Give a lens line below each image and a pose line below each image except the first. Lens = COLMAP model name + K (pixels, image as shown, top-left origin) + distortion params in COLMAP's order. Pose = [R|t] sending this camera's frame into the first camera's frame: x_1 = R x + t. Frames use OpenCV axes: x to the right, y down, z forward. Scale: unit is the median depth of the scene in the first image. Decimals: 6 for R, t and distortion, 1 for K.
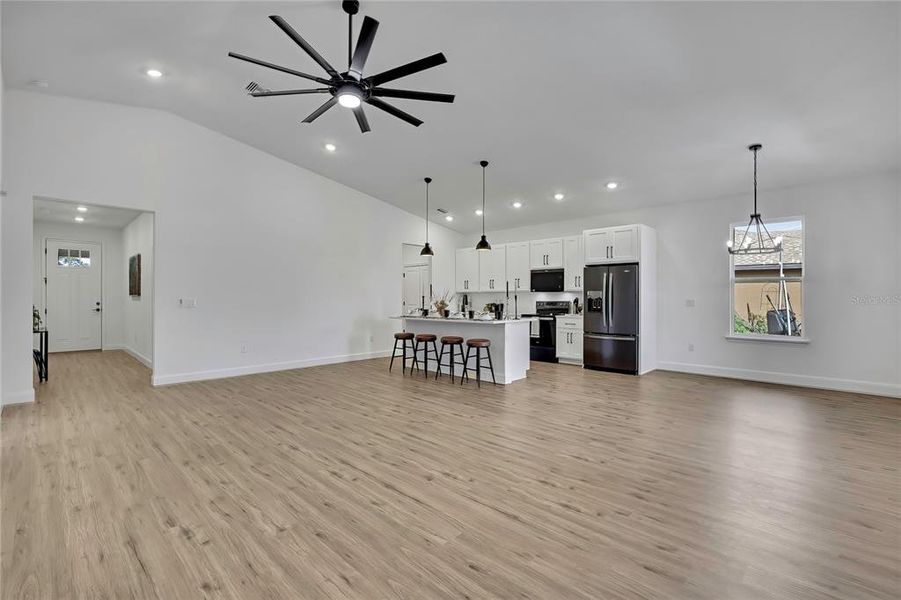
lens RADIAL K [[396.5, 0, 457.6], [0, 396.5, 294.9], [0, 0, 1]] dist [-0.017863, 0.002849]
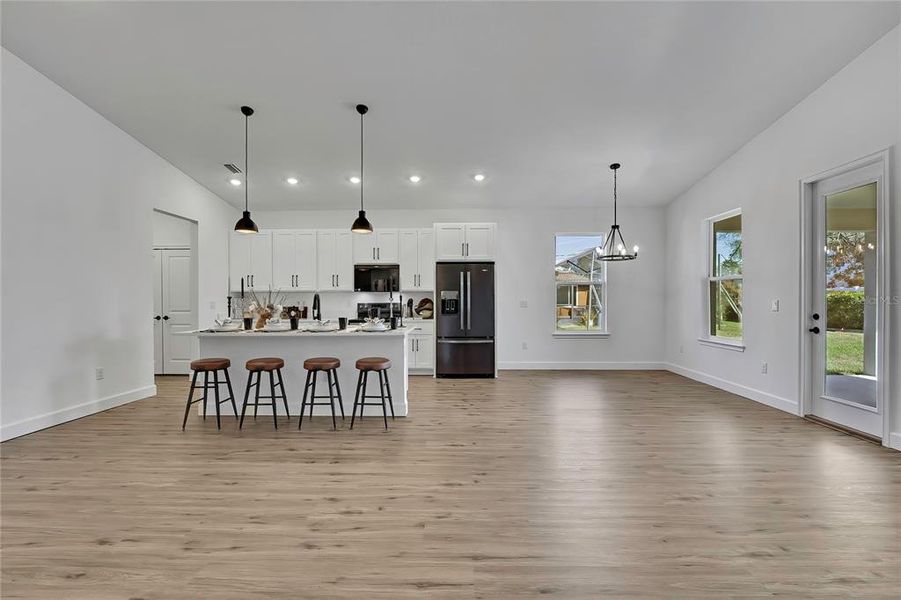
lens RADIAL K [[396.5, 0, 456.8], [0, 396.5, 304.2], [0, 0, 1]] dist [-0.017863, 0.002849]
pose [[0.740598, -0.009591, 0.671880, -0.476310], [-0.003456, 0.999831, 0.018082, 0.006266], [-0.671939, -0.015713, 0.740440, 0.617144]]
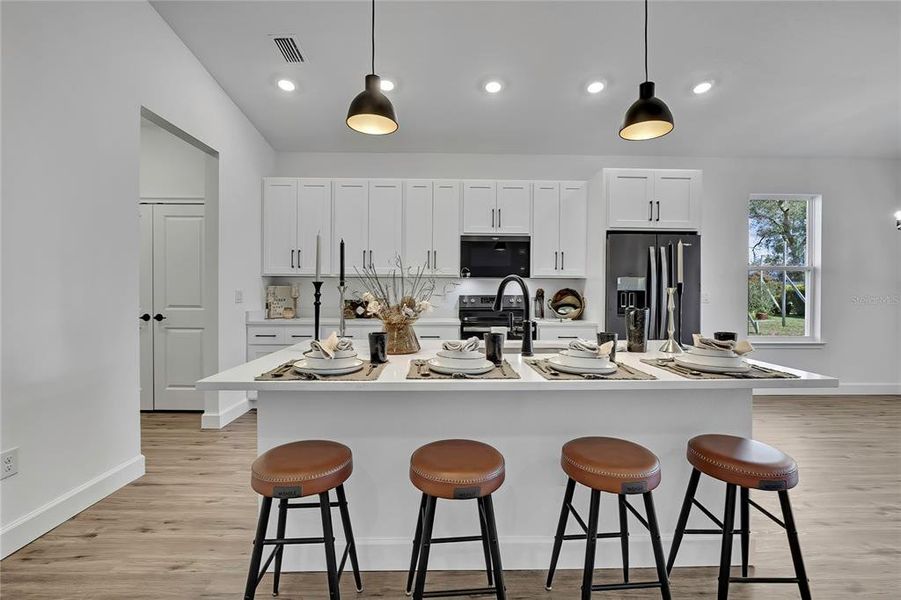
lens RADIAL K [[396.5, 0, 456.9], [0, 396.5, 295.2], [0, 0, 1]] dist [-0.017863, 0.002849]
pose [[0.719713, -0.005434, 0.694250, -0.416417], [-0.012031, 0.999722, 0.020298, 0.012316], [-0.694167, -0.022961, 0.719447, 1.481888]]
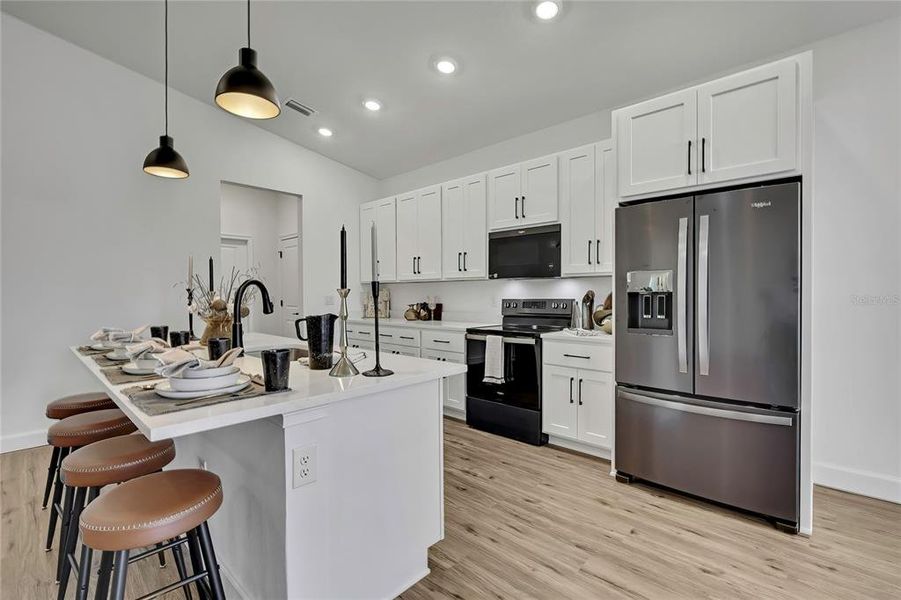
lens RADIAL K [[396.5, 0, 452.9], [0, 396.5, 300.6], [0, 0, 1]] dist [-0.017863, 0.002849]
pose [[0.999898, -0.009673, 0.010514, 0.319797], [0.009355, 0.999509, 0.029918, 0.007827], [-0.010798, -0.029817, 0.999497, 1.246175]]
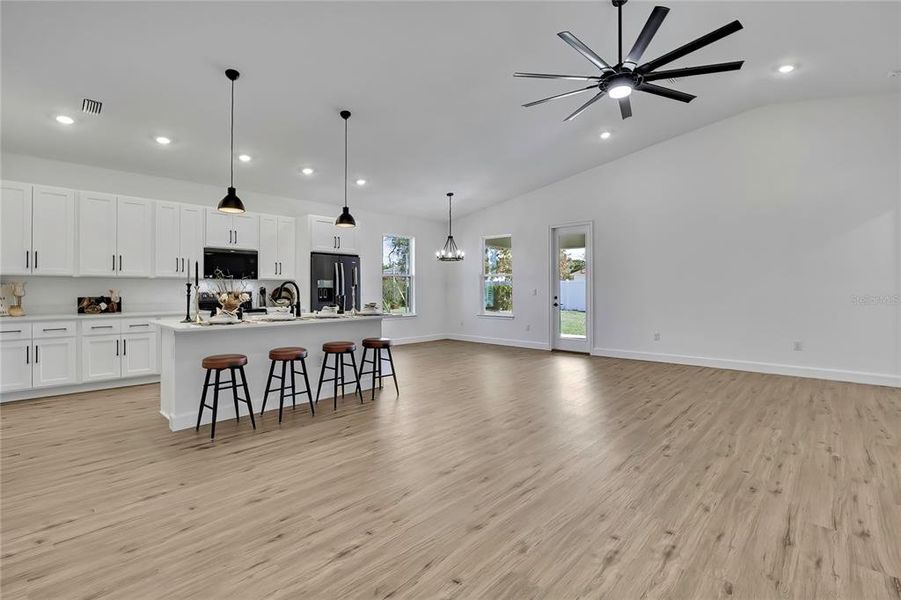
lens RADIAL K [[404.1, 0, 450.7], [0, 404.1, 289.4], [0, 0, 1]] dist [-0.008942, 0.000413]
pose [[0.007678, -0.002123, 0.999968, -1.208922], [-0.009277, 0.999955, 0.002194, 0.013278], [-0.999927, -0.009294, 0.007658, 1.326226]]
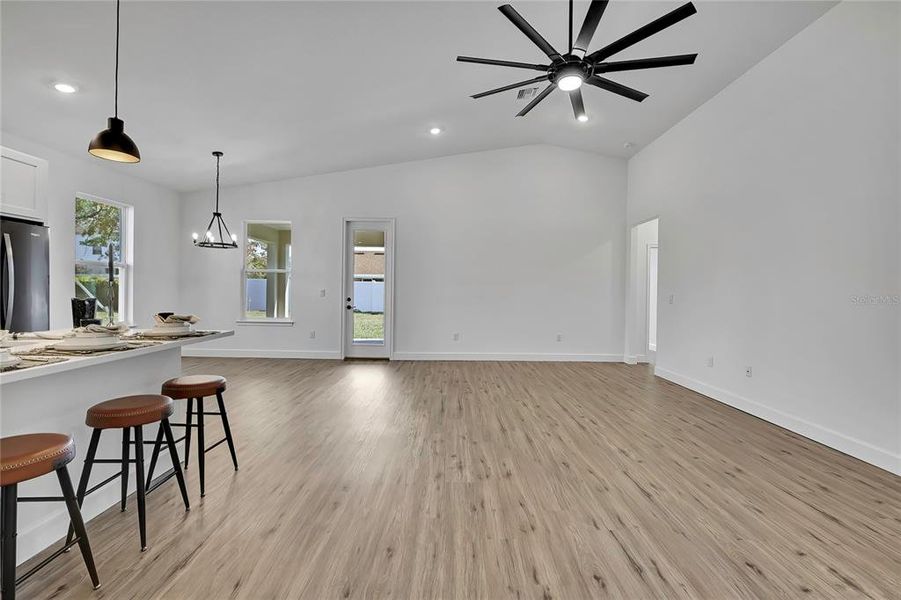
lens RADIAL K [[390.7, 0, 449.2], [0, 390.7, 293.2], [0, 0, 1]] dist [-0.005865, -0.001861]
pose [[-0.678679, -0.016170, 0.734257, -0.712273], [-0.024764, 0.999693, -0.000874, 0.017399], [-0.734018, -0.018777, -0.678871, 1.710054]]
